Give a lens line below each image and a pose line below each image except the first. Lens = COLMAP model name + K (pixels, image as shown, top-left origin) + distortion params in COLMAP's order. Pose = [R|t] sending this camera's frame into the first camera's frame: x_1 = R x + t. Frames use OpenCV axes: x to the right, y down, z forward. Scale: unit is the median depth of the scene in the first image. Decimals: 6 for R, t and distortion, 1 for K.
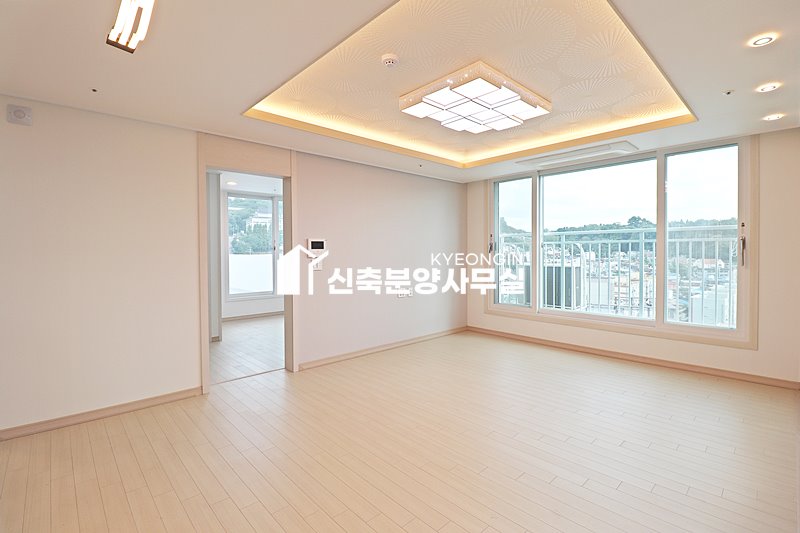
lens RADIAL K [[367.1, 0, 400.2], [0, 367.1, 252.5], [0, 0, 1]] dist [-0.009779, -0.008060]
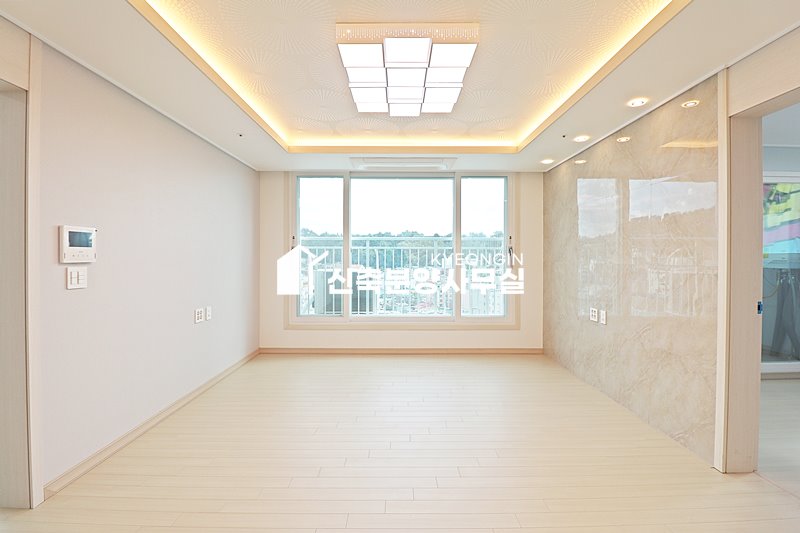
lens RADIAL K [[367.1, 0, 400.6], [0, 367.1, 258.0], [0, 0, 1]] dist [-0.009779, -0.008060]
pose [[0.681310, 0.006007, 0.731970, -0.220983], [-0.005992, 0.999979, -0.002630, 0.002631], [-0.731970, -0.002595, 0.681332, 0.250194]]
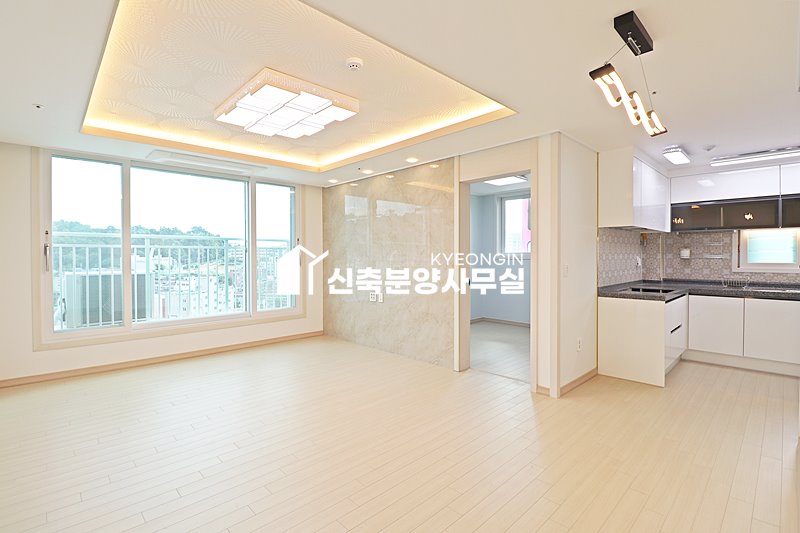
lens RADIAL K [[367.1, 0, 397.4], [0, 367.1, 254.6], [0, 0, 1]] dist [-0.009779, -0.008060]
pose [[-0.004964, 0.008000, 0.999956, -0.440924], [0.002287, 0.999965, -0.007989, 0.000703], [-0.999985, 0.002247, -0.004983, 0.387051]]
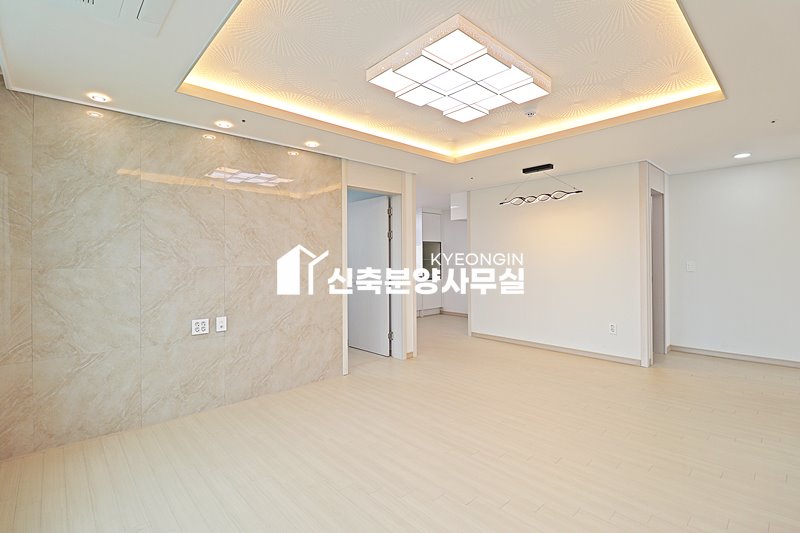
lens RADIAL K [[367.1, 0, 396.5], [0, 367.1, 258.3], [0, 0, 1]] dist [-0.009779, -0.008060]
pose [[-0.999323, 0.019298, 0.031331, 0.180741], [0.018937, 0.999751, -0.011791, 0.008146], [-0.031550, -0.011189, -0.999440, 1.006704]]
